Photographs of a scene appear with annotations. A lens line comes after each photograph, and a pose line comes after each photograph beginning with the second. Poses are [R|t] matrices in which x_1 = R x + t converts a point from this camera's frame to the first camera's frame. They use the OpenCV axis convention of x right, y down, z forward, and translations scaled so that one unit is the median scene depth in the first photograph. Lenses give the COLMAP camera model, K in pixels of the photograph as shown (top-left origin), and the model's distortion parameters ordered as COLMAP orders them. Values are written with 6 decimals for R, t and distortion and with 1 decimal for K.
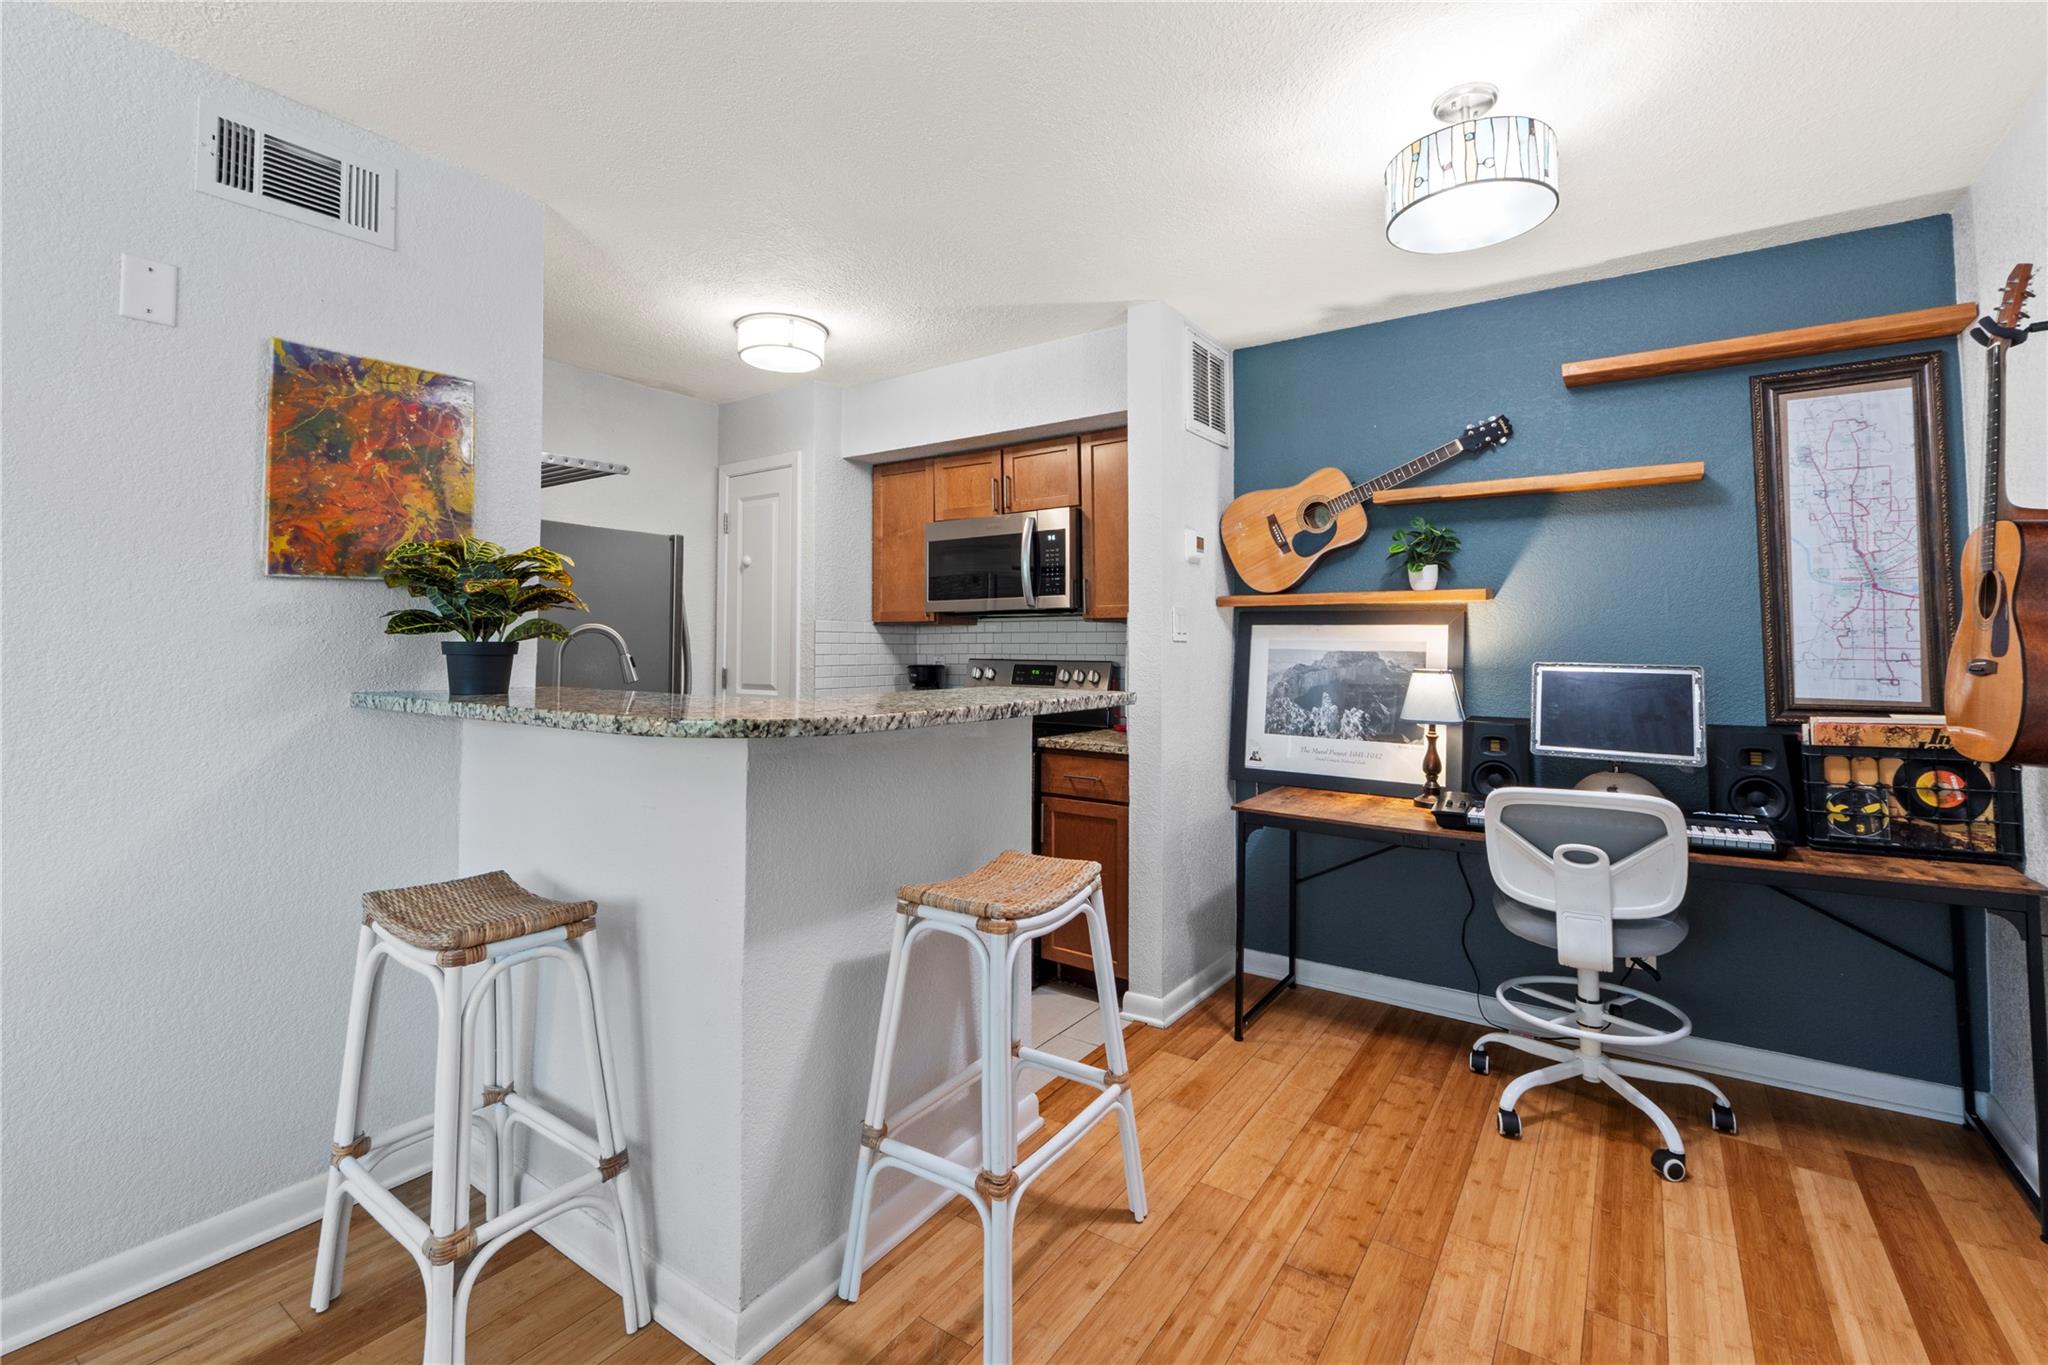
lens RADIAL K [[891.8, 0, 1028.9], [0, 891.8, 607.2], [0, 0, 1]] dist [-0.004004, -0.000386]
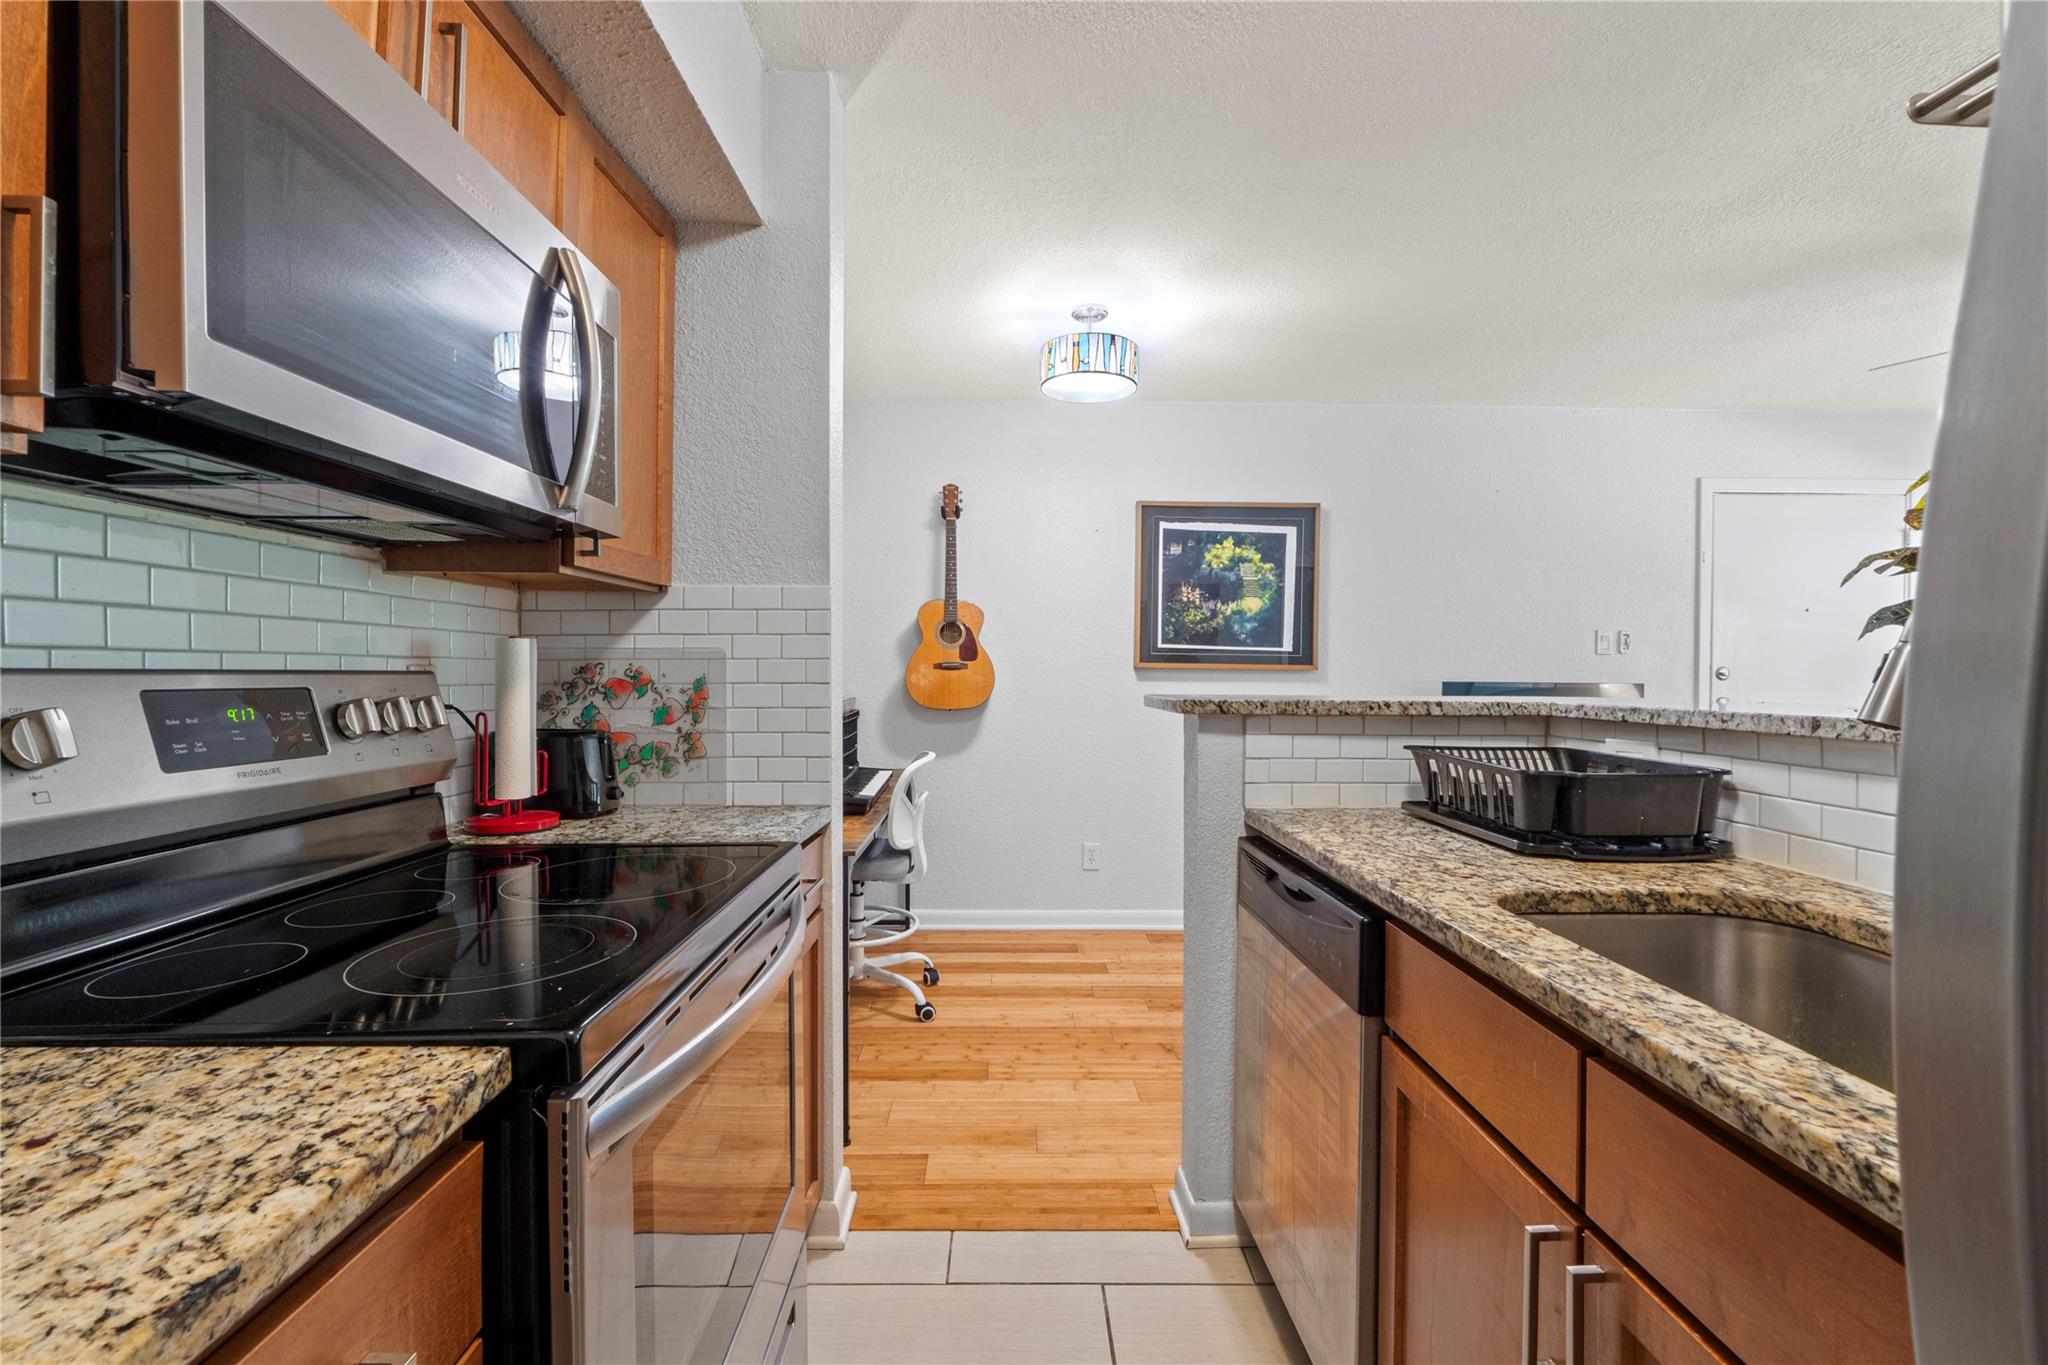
lens RADIAL K [[871.1, 0, 1022.4], [0, 871.1, 676.9], [0, 0, 1]] dist [-0.001381, -0.000126]
pose [[-0.587179, -0.012552, 0.809360, -0.537405], [-0.042957, 0.998954, -0.015673, 0.086308], [-0.808316, -0.043971, -0.587104, 1.513311]]
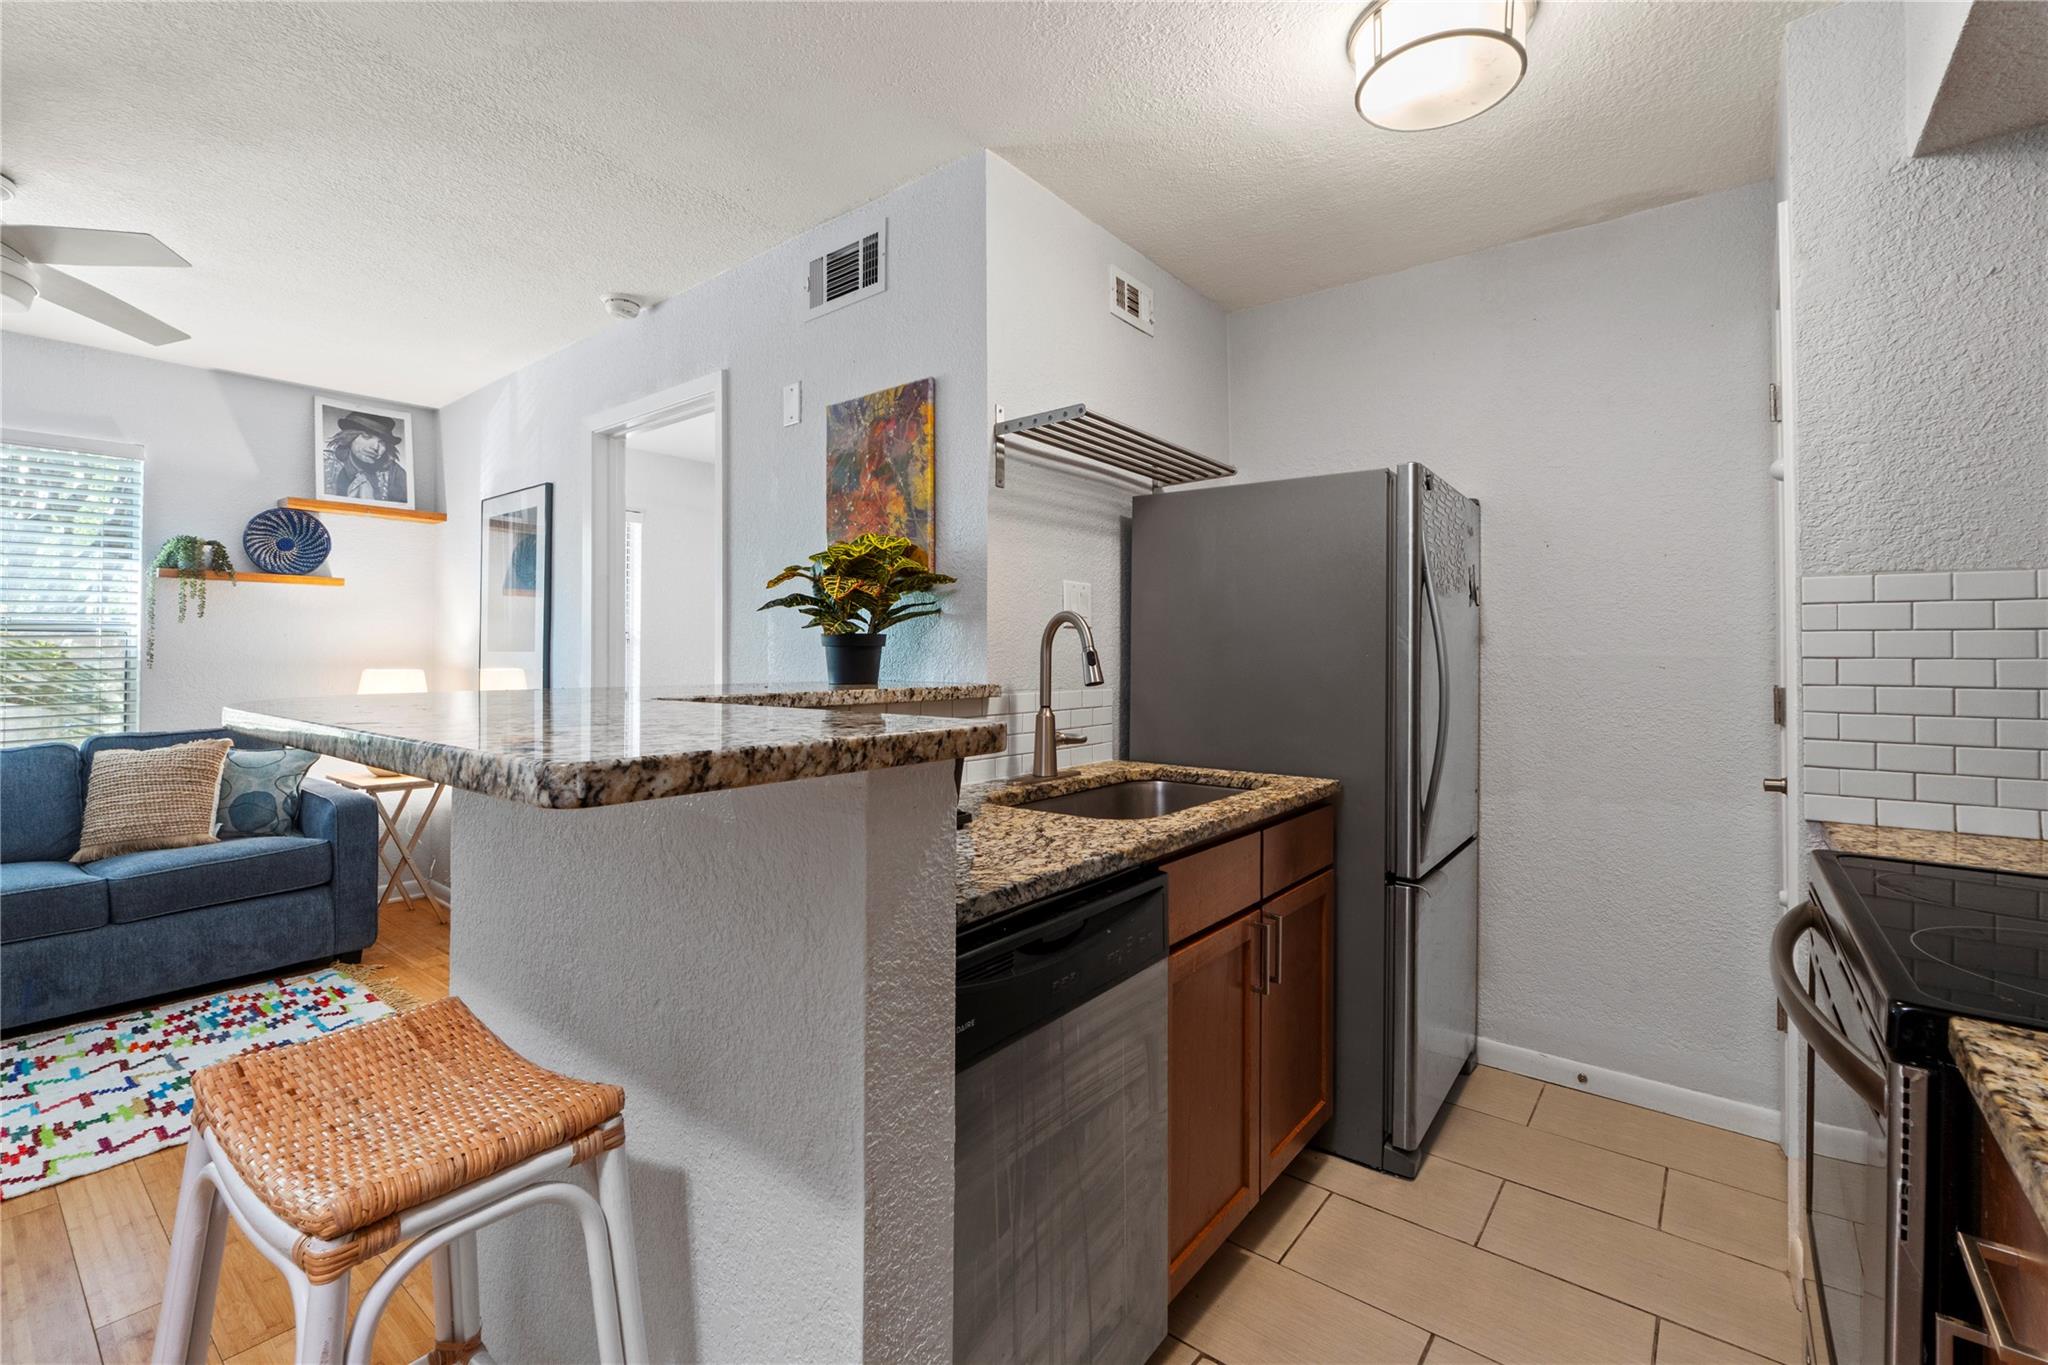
lens RADIAL K [[882.9, 0, 1028.1], [0, 882.9, 640.5], [0, 0, 1]] dist [-0.004997, -0.000487]
pose [[-0.064562, -0.019188, -0.997729, 0.319959], [0.039518, 0.998982, -0.021769, 0.062134], [0.997131, -0.040834, -0.063738, 1.026134]]
